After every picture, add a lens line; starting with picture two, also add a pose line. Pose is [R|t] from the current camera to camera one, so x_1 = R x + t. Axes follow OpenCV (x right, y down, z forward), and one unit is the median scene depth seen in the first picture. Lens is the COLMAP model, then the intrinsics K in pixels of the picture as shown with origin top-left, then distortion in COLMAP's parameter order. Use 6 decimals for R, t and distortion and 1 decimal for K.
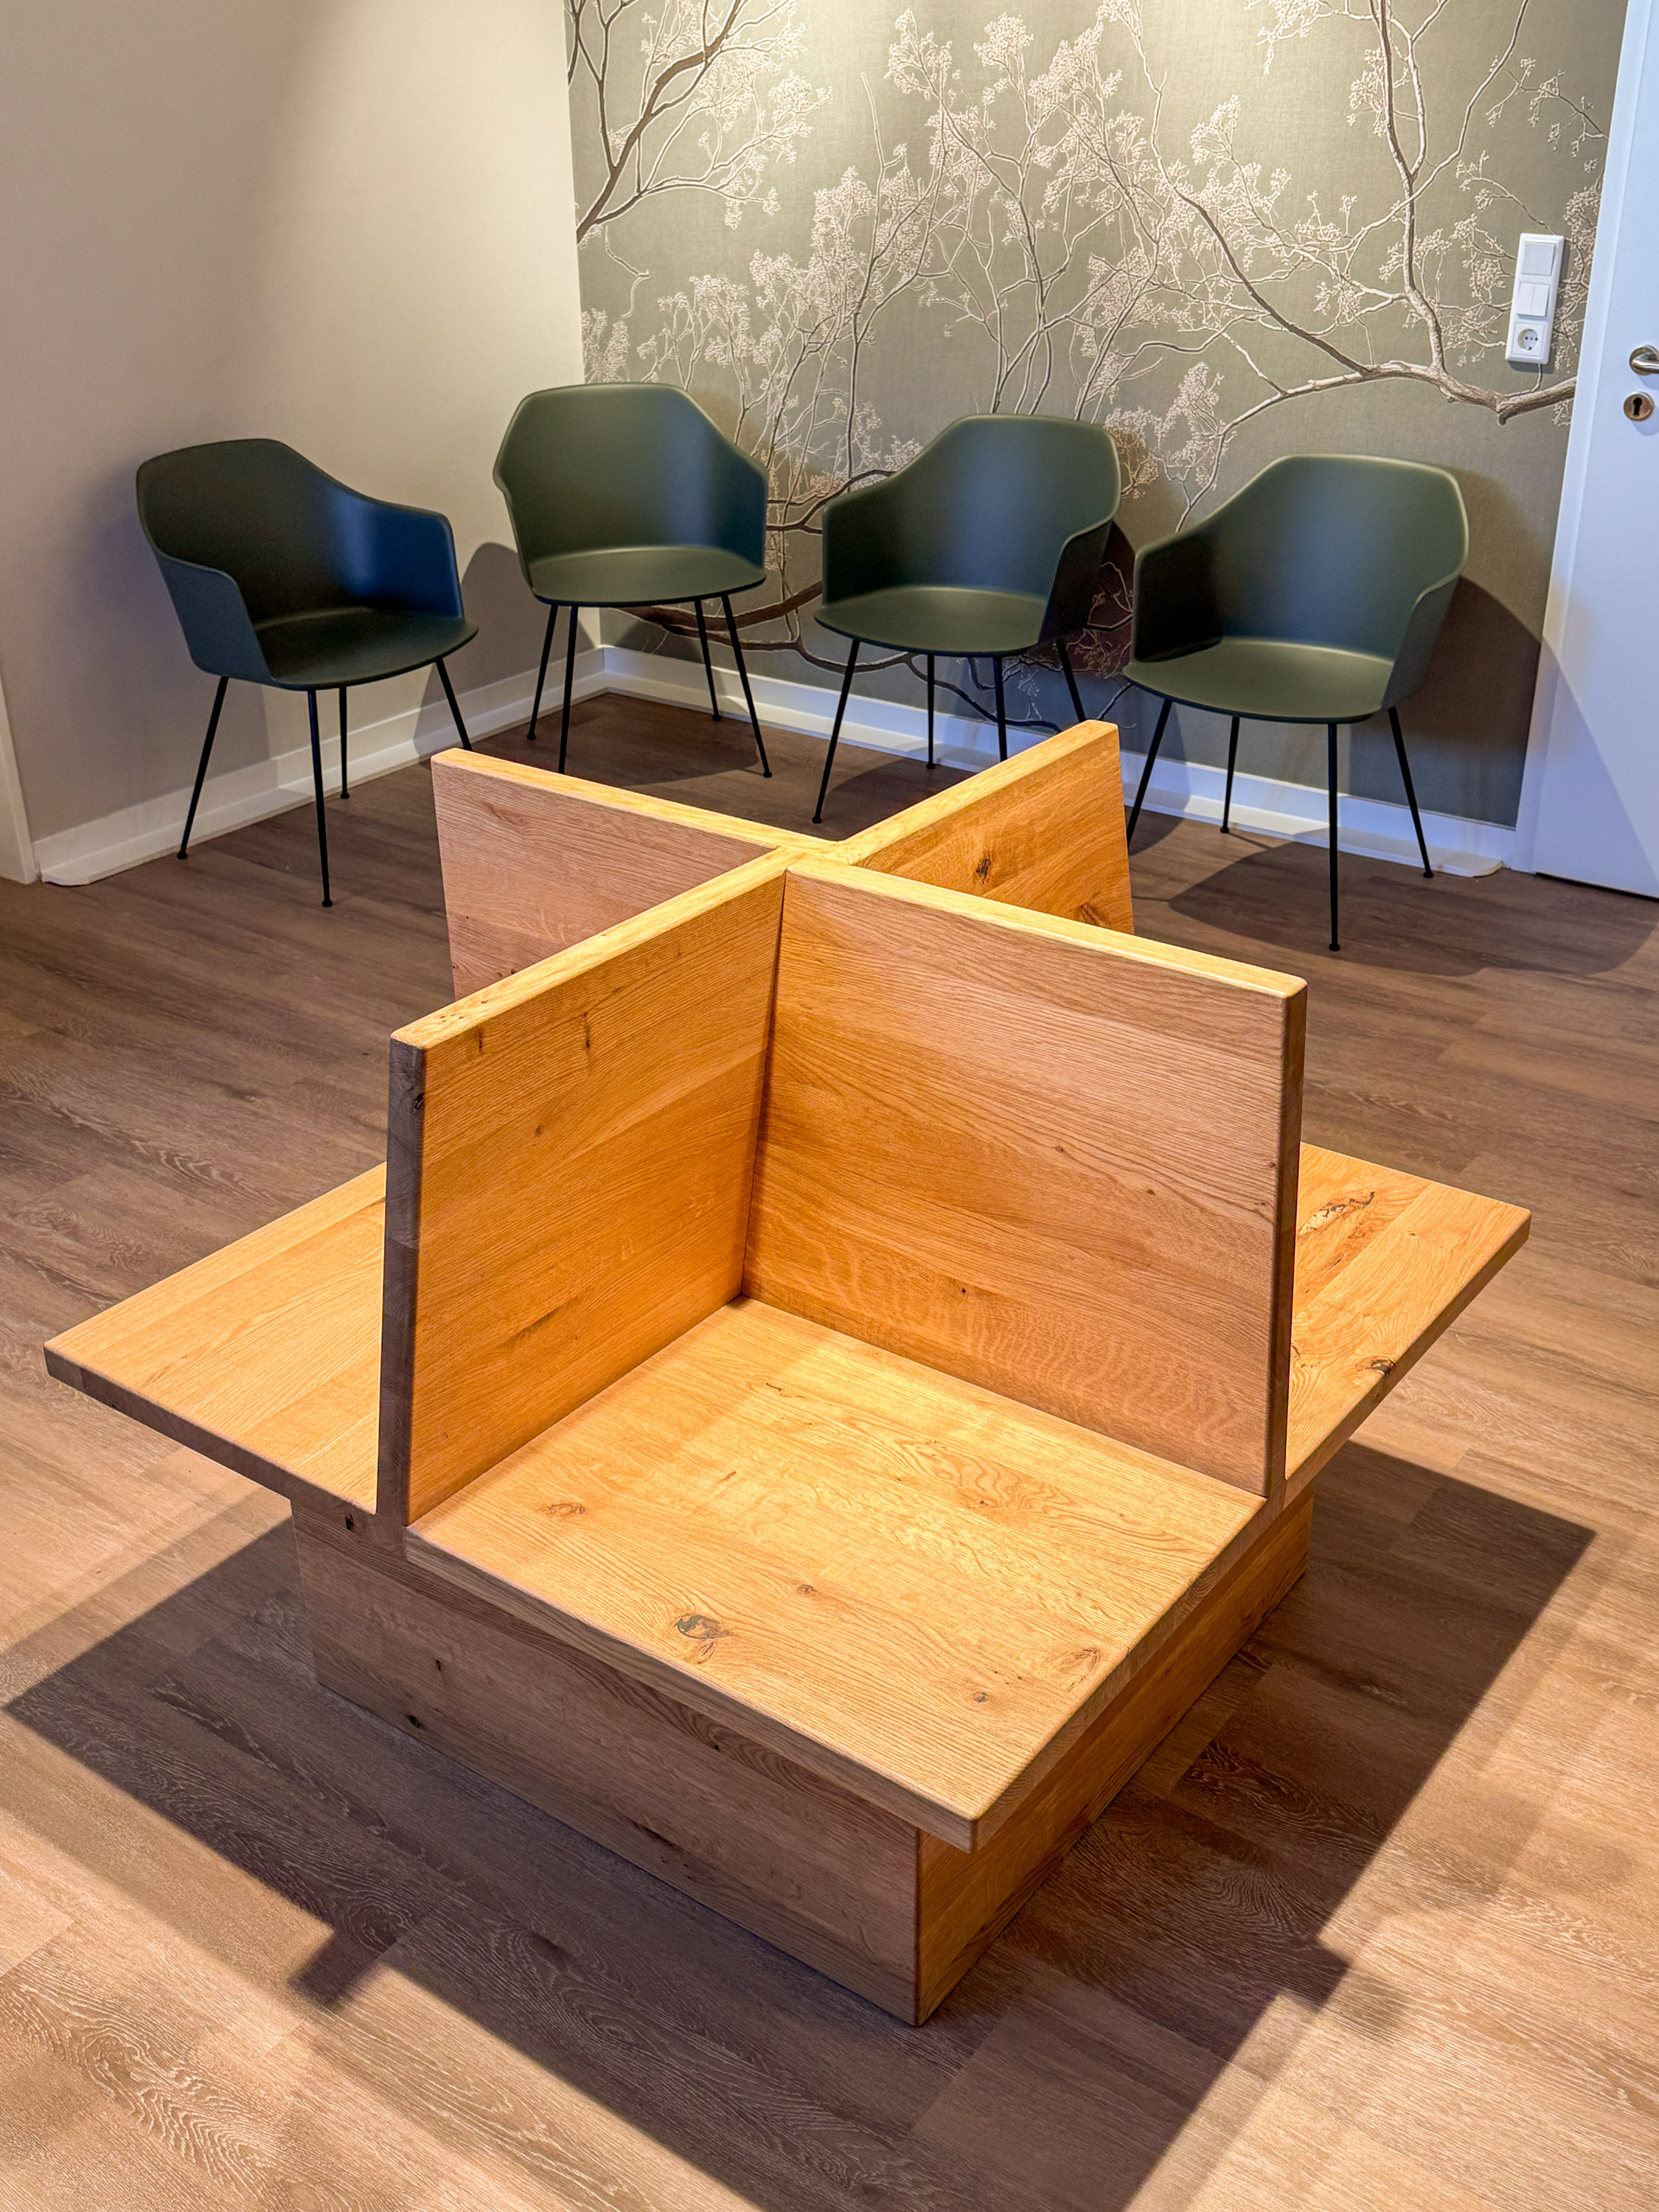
lens RADIAL K [[2265.8, 0, 831.8], [0, 2265.8, 1101.8], [0, 0, 1]] dist [0.000423, 0.000000]
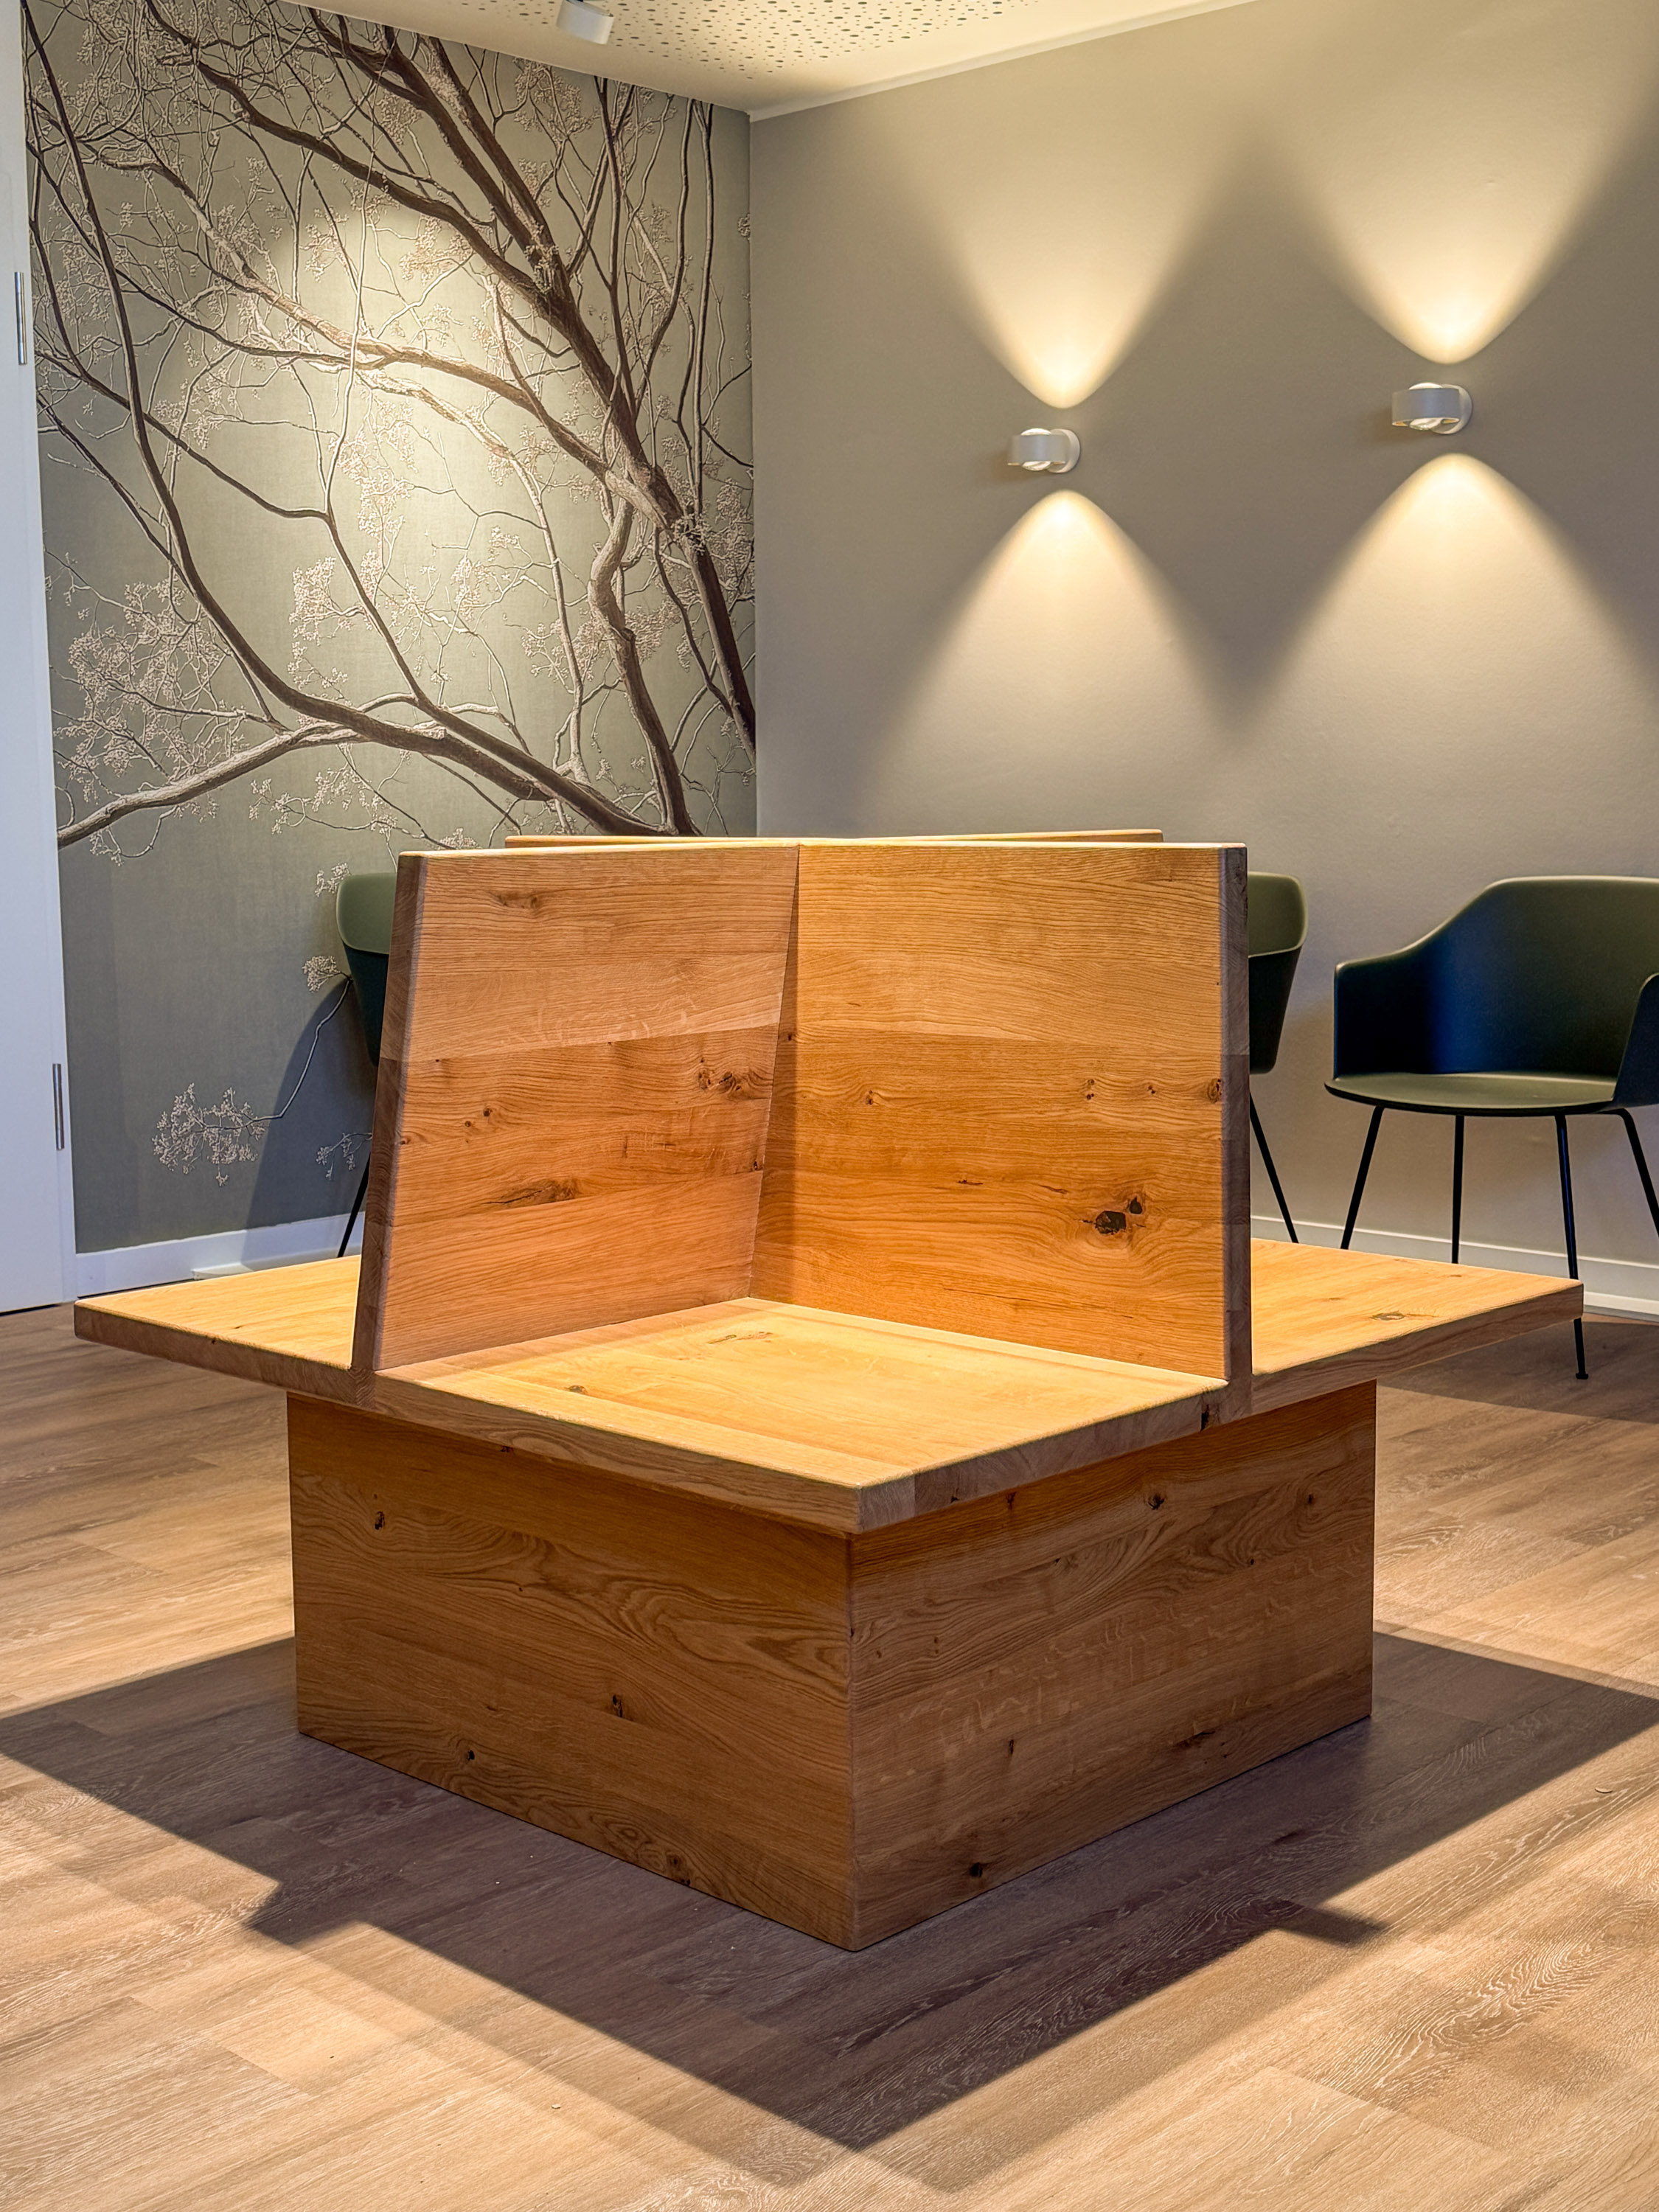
lens RADIAL K [[2685.4, 0, 802.0], [0, 2685.4, 1156.6], [0, 0, 1]] dist [0.009938, 0.000000]
pose [[0.141625, -0.128441, 0.981553, -0.738936], [0.458908, 0.887083, 0.049865, -0.026404], [-0.877124, 0.443380, 0.184576, 0.491257]]
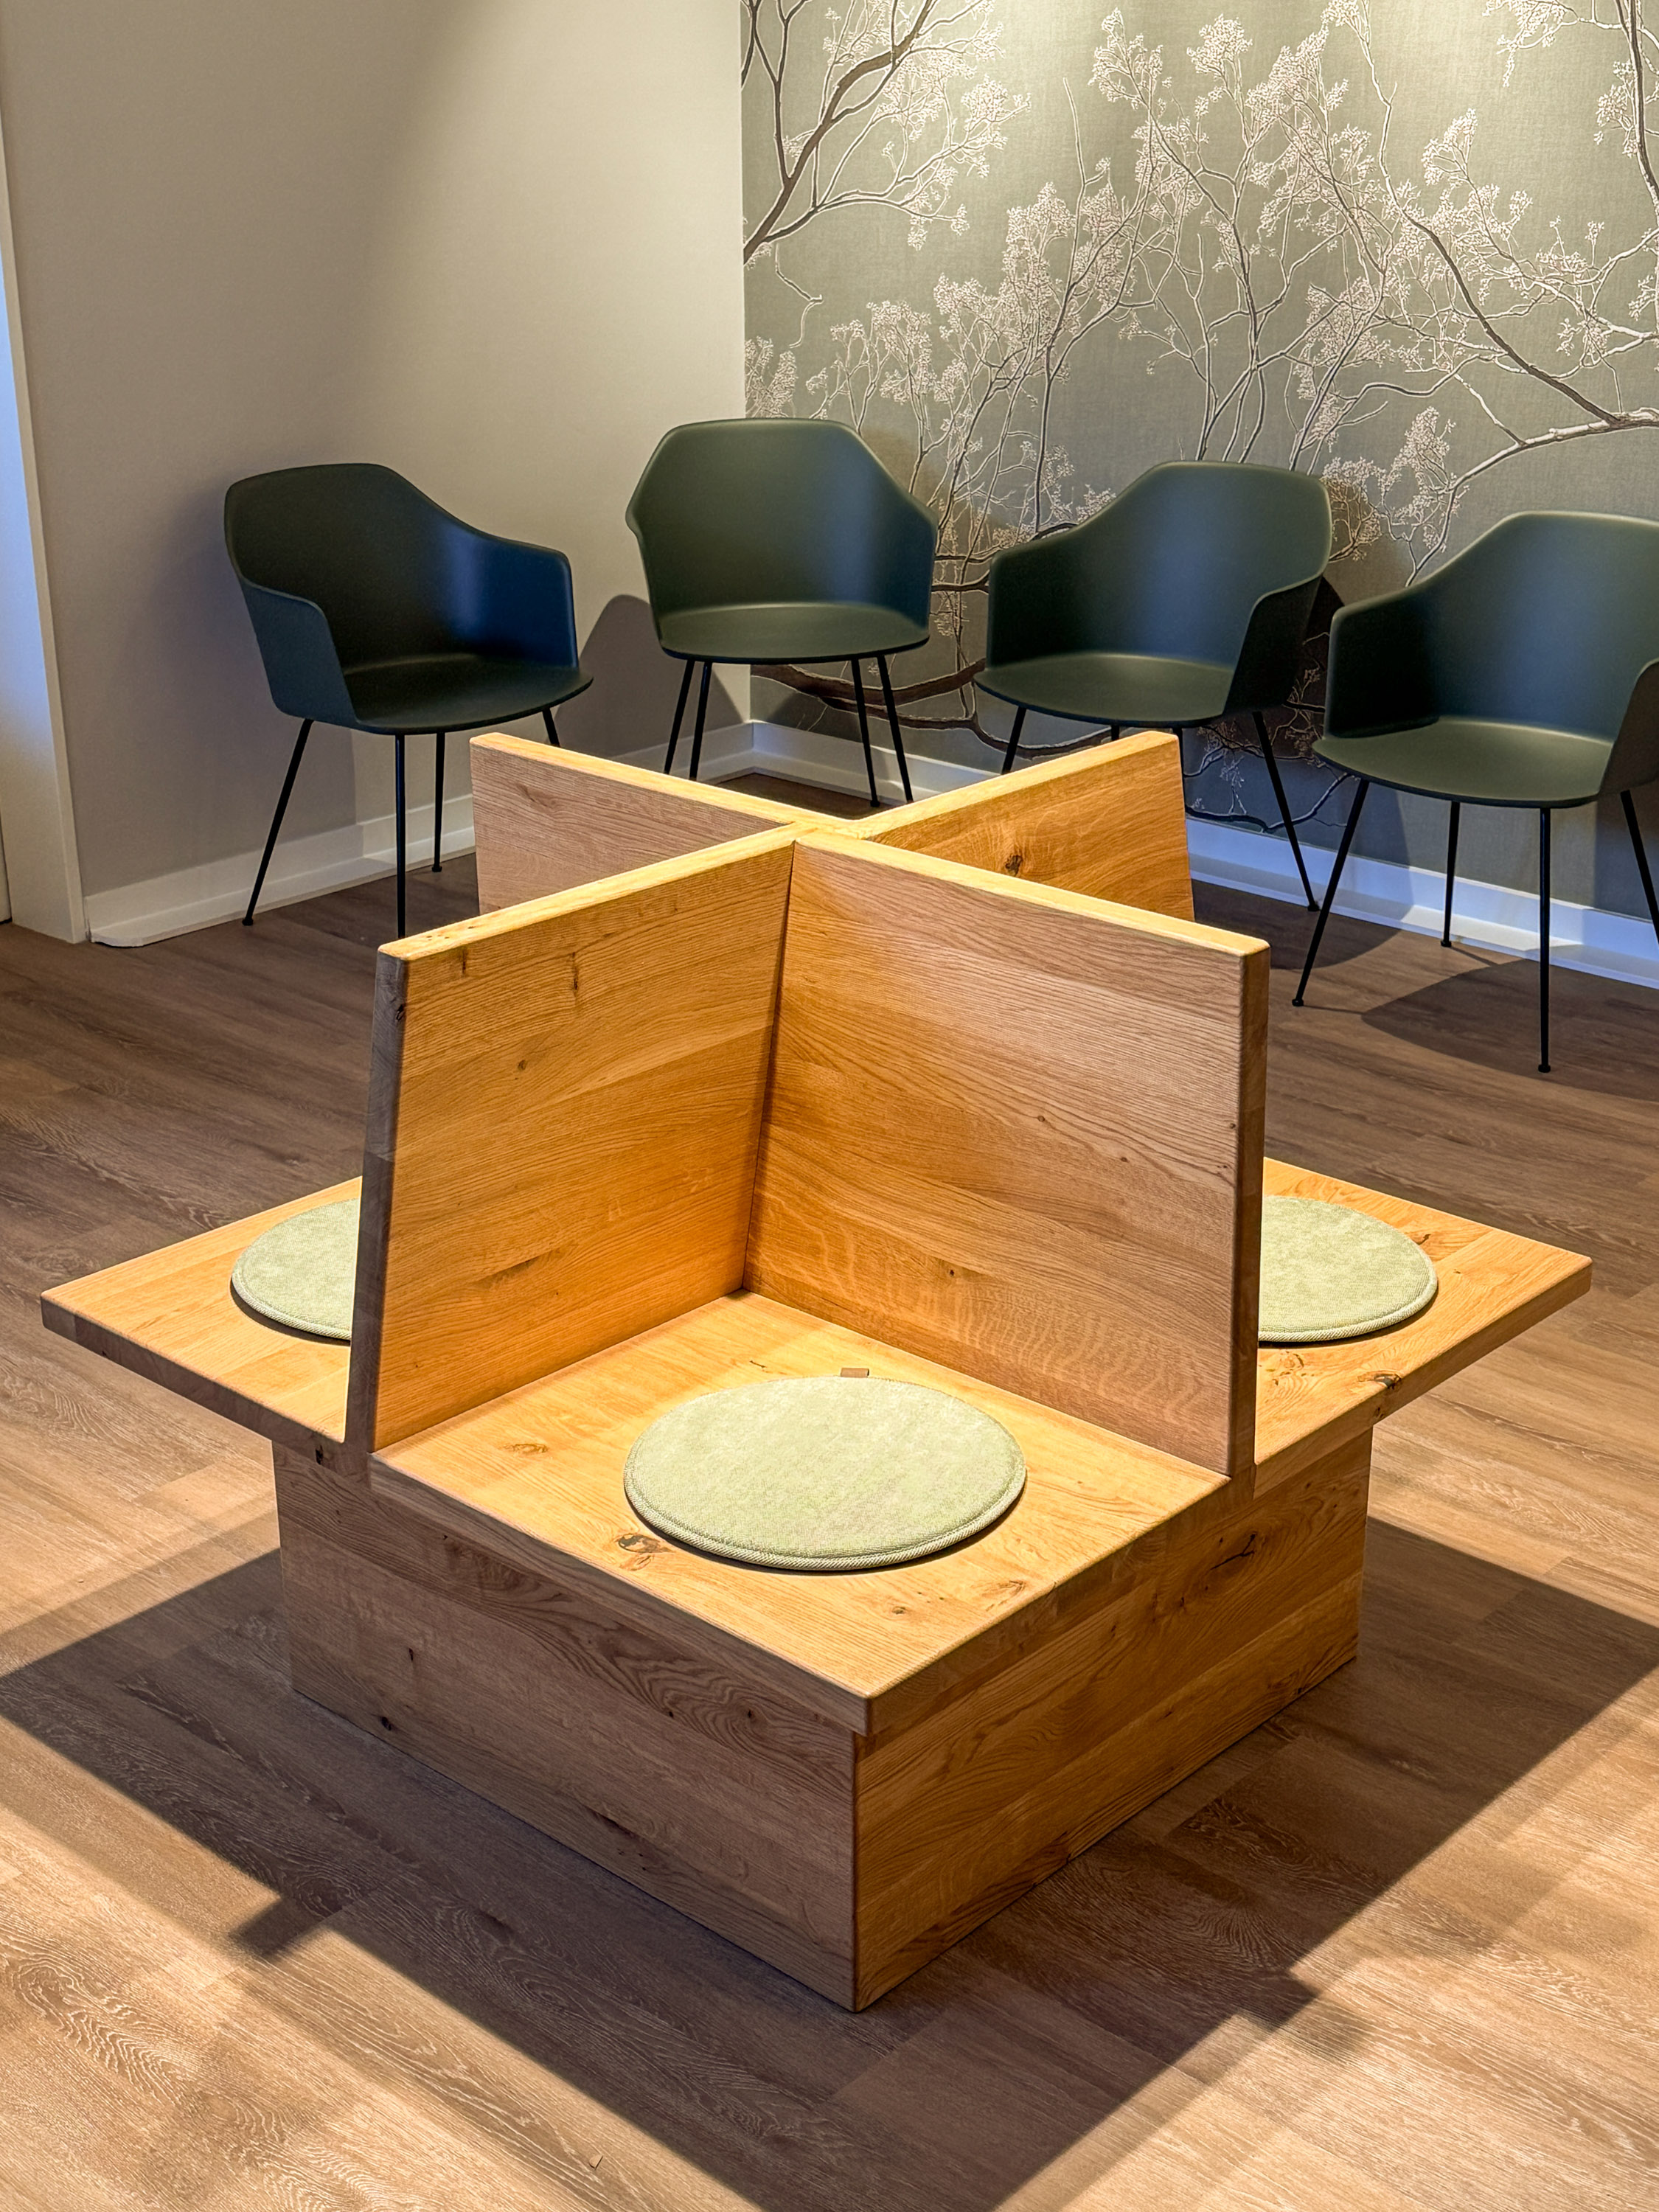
lens RADIAL K [[2994.3, 0, 876.3], [0, 2994.3, 1145.9], [0, 0, 1]] dist [0.025648, 0.000000]
pose [[0.995392, 0.047015, -0.083571, 0.076634], [-0.053992, 0.995062, -0.083286, 0.080897], [0.079243, 0.087415, 0.993015, -0.174688]]
